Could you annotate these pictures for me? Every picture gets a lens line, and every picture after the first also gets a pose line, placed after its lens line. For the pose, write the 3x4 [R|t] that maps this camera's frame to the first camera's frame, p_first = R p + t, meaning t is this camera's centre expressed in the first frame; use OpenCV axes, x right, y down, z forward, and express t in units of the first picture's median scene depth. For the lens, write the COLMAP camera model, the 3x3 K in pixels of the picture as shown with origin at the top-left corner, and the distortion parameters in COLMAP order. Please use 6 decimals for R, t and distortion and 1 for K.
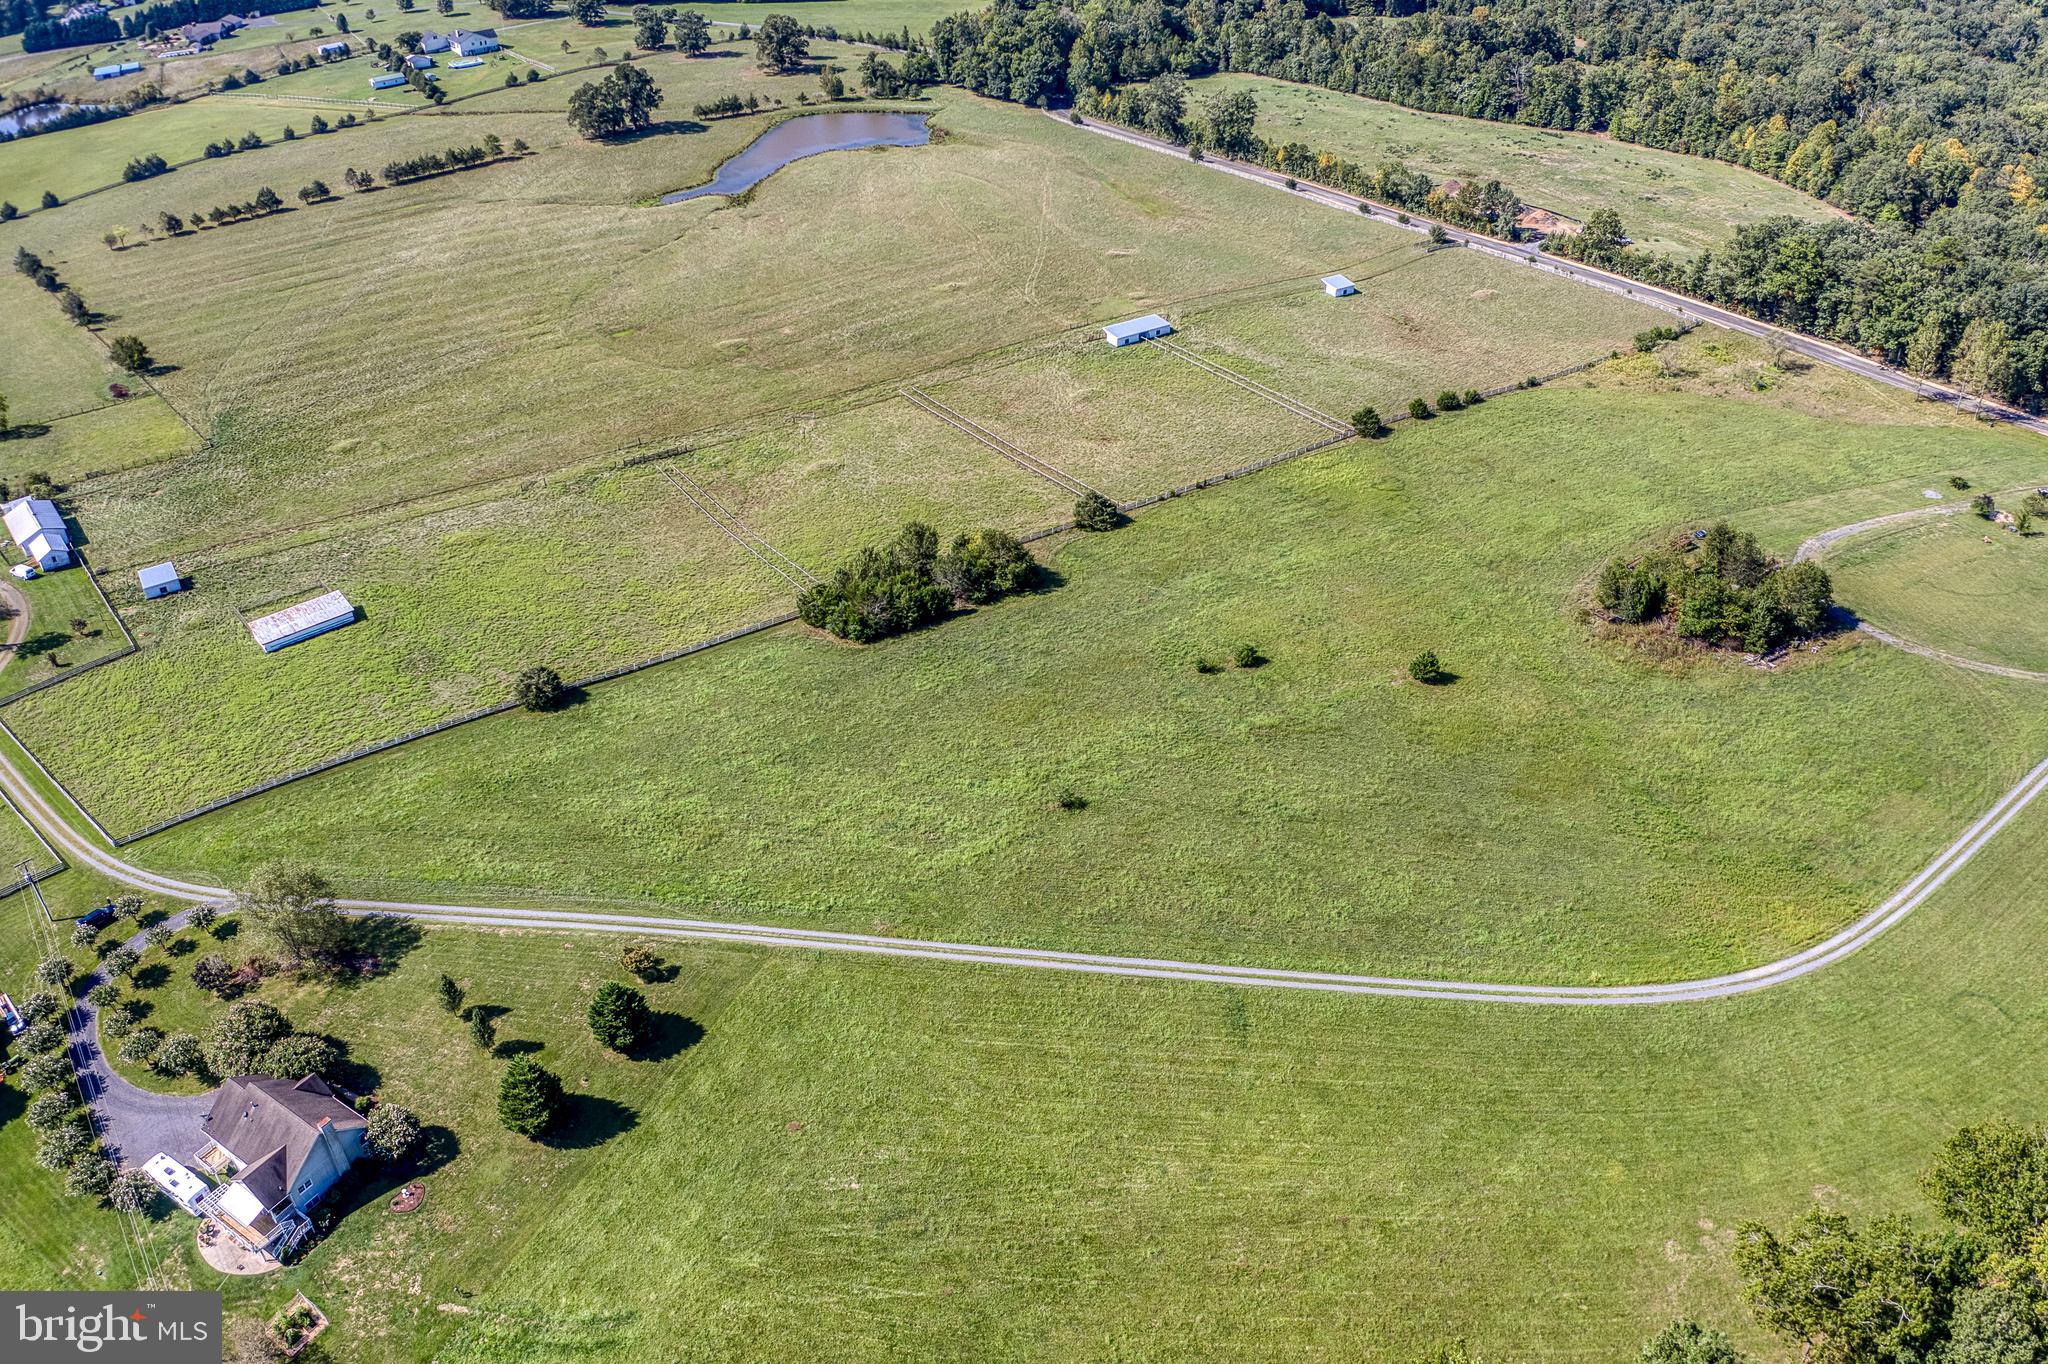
lens RADIAL K [[1602.8, 0, 1020.7], [0, 1602.8, 680.8], [0, 0, 1]] dist [-0.123618, -0.005153]
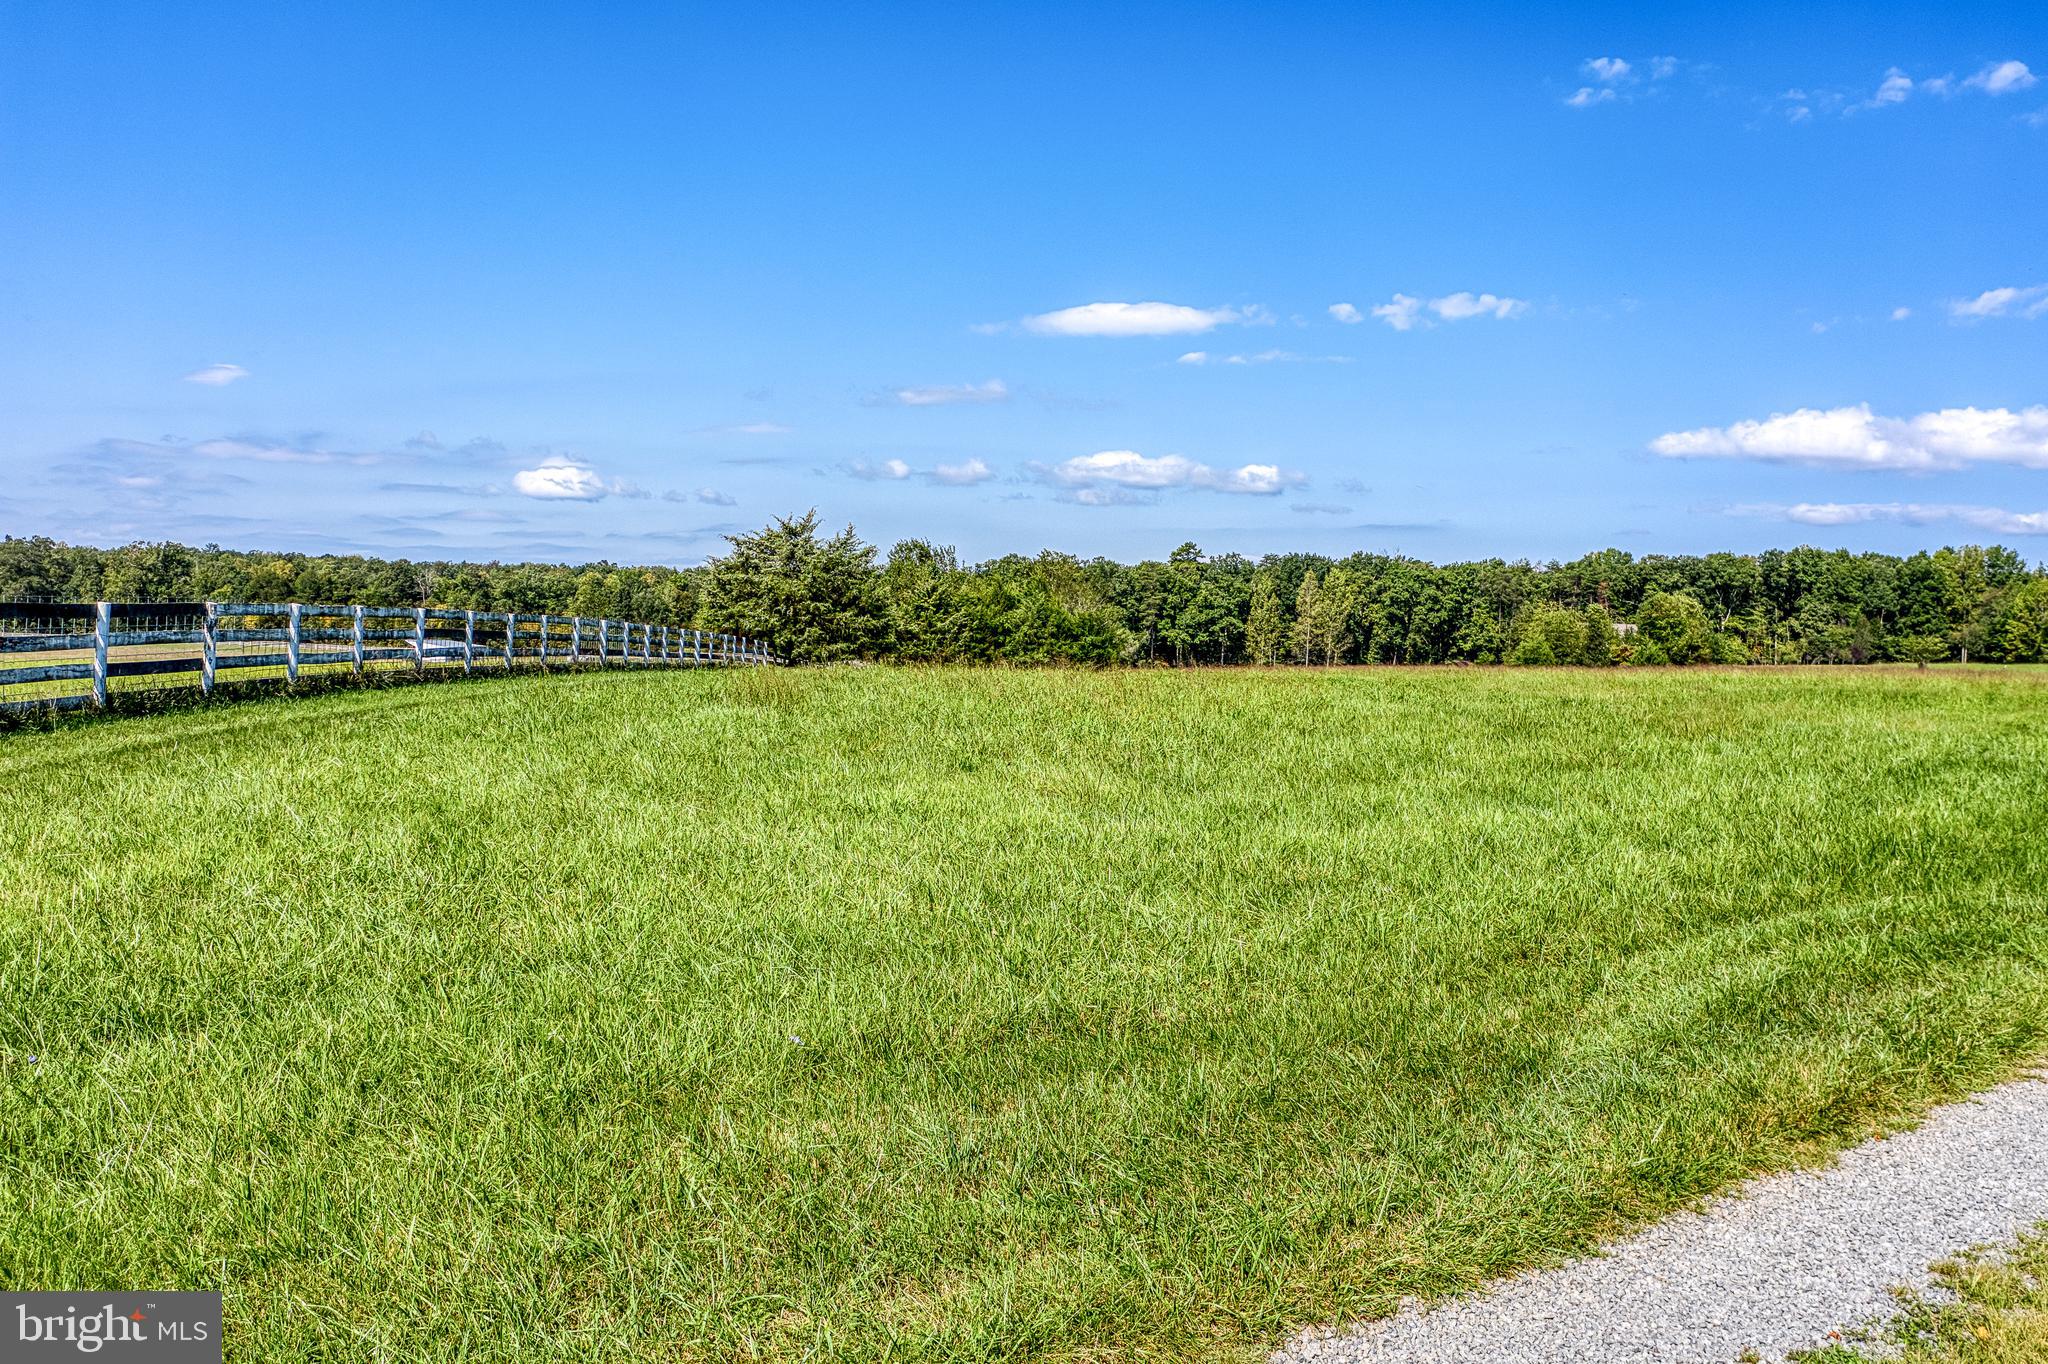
lens RADIAL K [[1602.8, 0, 1022.8], [0, 1602.8, 676.7], [0, 0, 1]] dist [-0.123618, -0.005153]
pose [[0.574321, 0.021458, 0.818349, -0.264689], [0.403239, 0.862555, -0.305611, 0.050438], [-0.712429, 0.505509, 0.486730, 0.543300]]
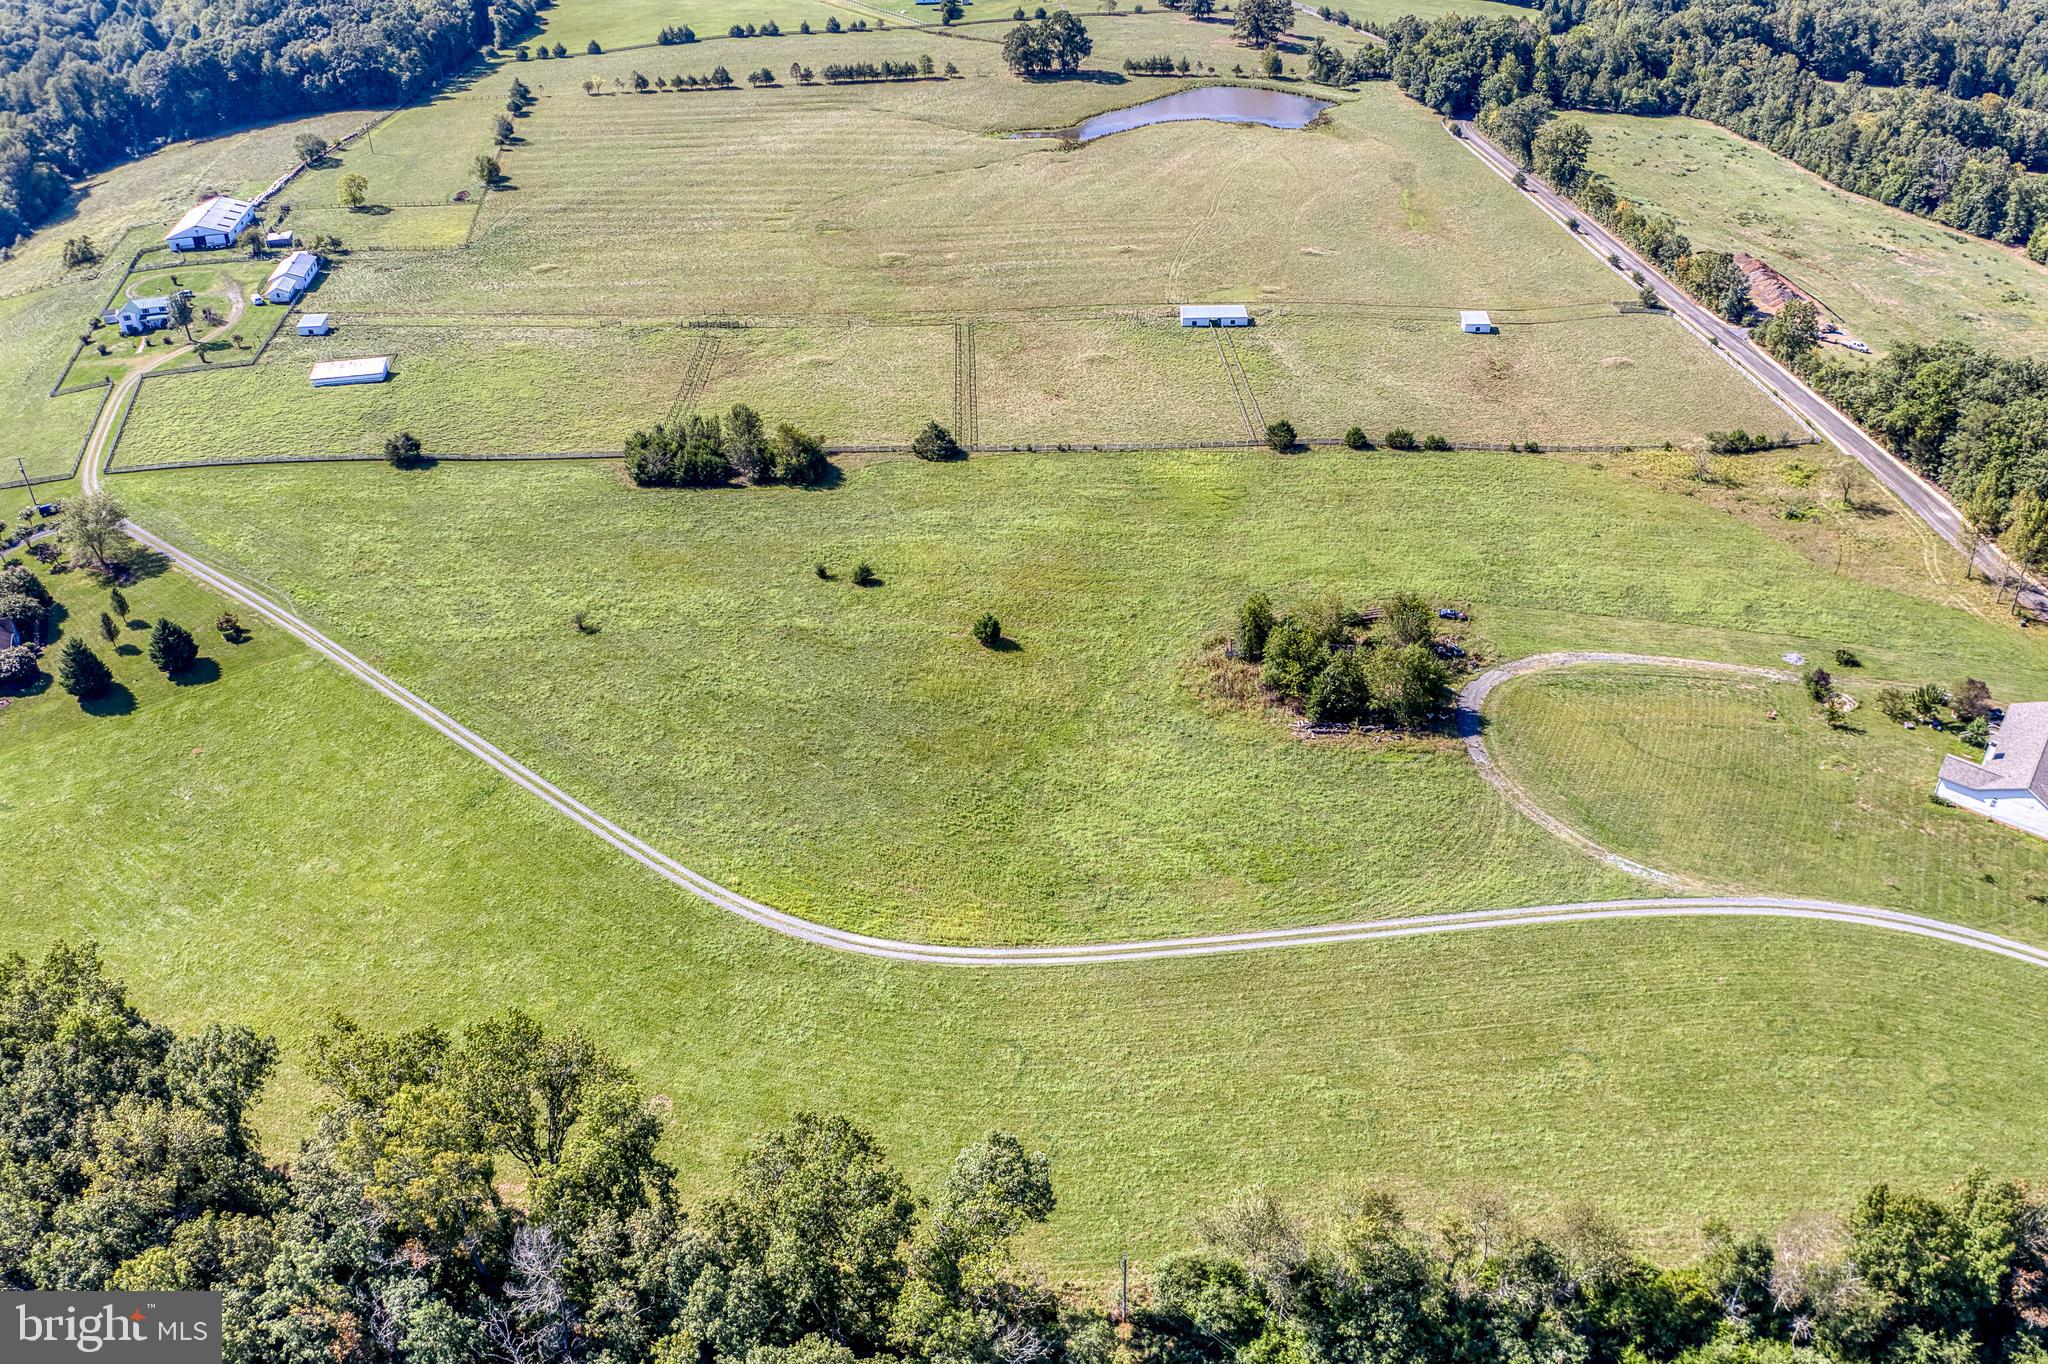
lens RADIAL K [[1602.8, 0, 1012.6], [0, 1602.8, 679.5], [0, 0, 1]] dist [-0.123618, -0.005153]
pose [[0.852539, 0.298586, -0.428979, 0.450328], [-0.293632, 0.952607, 0.079496, -0.040397], [0.432385, 0.058189, 0.899809, 0.044159]]
